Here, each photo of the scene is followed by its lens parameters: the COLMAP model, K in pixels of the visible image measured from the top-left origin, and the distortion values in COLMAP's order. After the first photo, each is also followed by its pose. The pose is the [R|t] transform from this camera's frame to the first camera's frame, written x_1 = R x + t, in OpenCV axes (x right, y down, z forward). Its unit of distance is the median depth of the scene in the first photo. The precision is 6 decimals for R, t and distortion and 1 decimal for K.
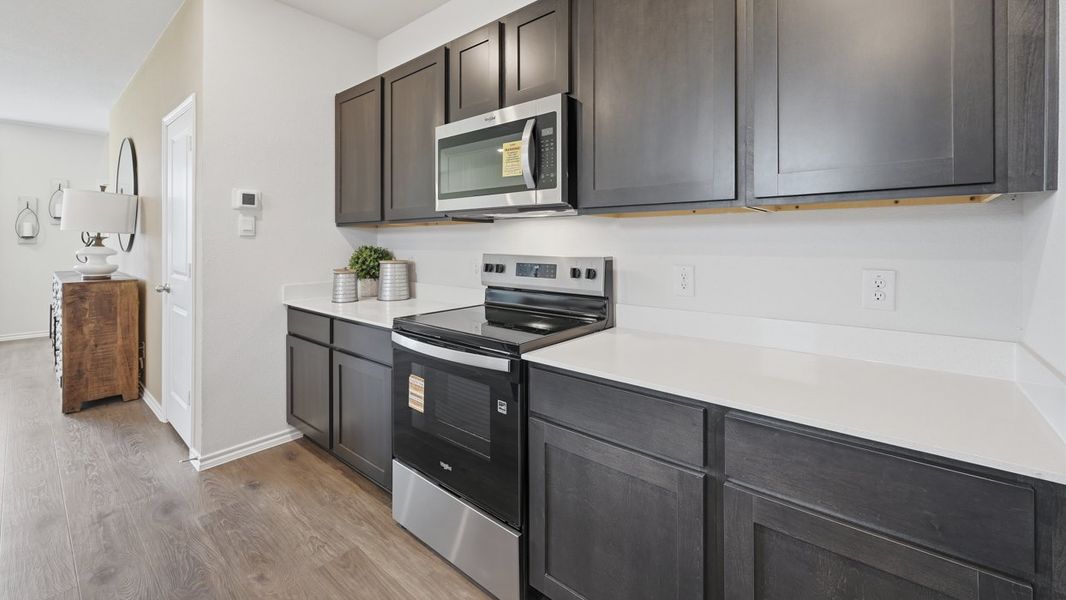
lens RADIAL K [[432.0, 0, 537.2], [0, 432.0, 243.7], [0, 0, 1]] dist [-0.000726, 0.000219]
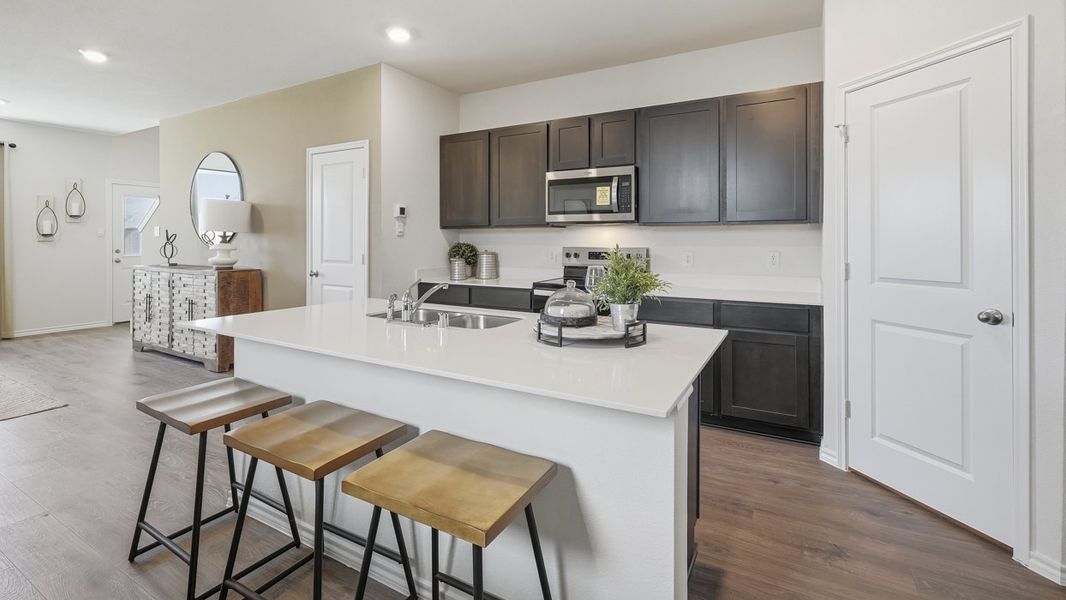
lens RADIAL K [[443.0, 0, 548.2], [0, 443.0, 244.2], [0, 0, 1]] dist [0.000991, 0.000125]
pose [[0.979854, 0.000384, 0.199713, -0.448284], [-0.000845, 0.999997, 0.002223, 0.007767], [-0.199712, -0.002347, 0.979852, -0.562479]]
